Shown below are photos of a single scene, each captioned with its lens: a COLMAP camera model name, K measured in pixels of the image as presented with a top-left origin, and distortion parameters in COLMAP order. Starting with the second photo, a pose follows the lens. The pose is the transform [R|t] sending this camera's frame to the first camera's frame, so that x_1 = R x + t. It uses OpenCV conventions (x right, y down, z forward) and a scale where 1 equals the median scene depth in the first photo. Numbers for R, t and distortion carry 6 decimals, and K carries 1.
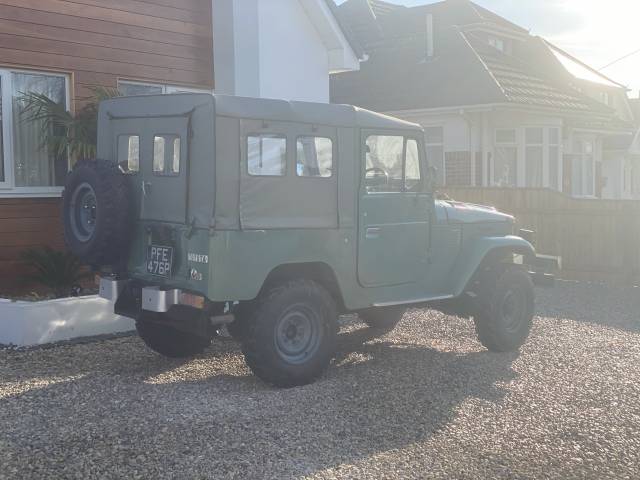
lens RADIAL K [[953.2, 0, 320.0], [0, 953.2, 240.0], [0, 0, 1]] dist [0.037666, 0.542170]
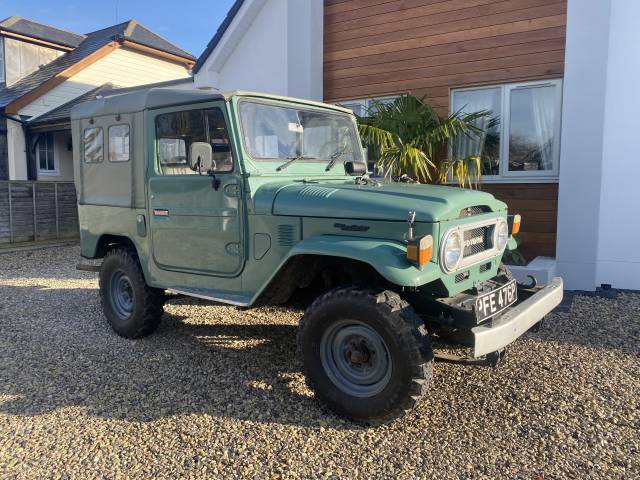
lens RADIAL K [[486.3, 0, 317.8], [0, 486.3, 241.9], [0, 0, 1]] dist [0.047941, -0.070454]
pose [[0.189171, 0.110684, -0.975686, 0.593016], [-0.054751, 0.993270, 0.102063, -0.041421], [0.980417, 0.034113, 0.193958, 1.081141]]
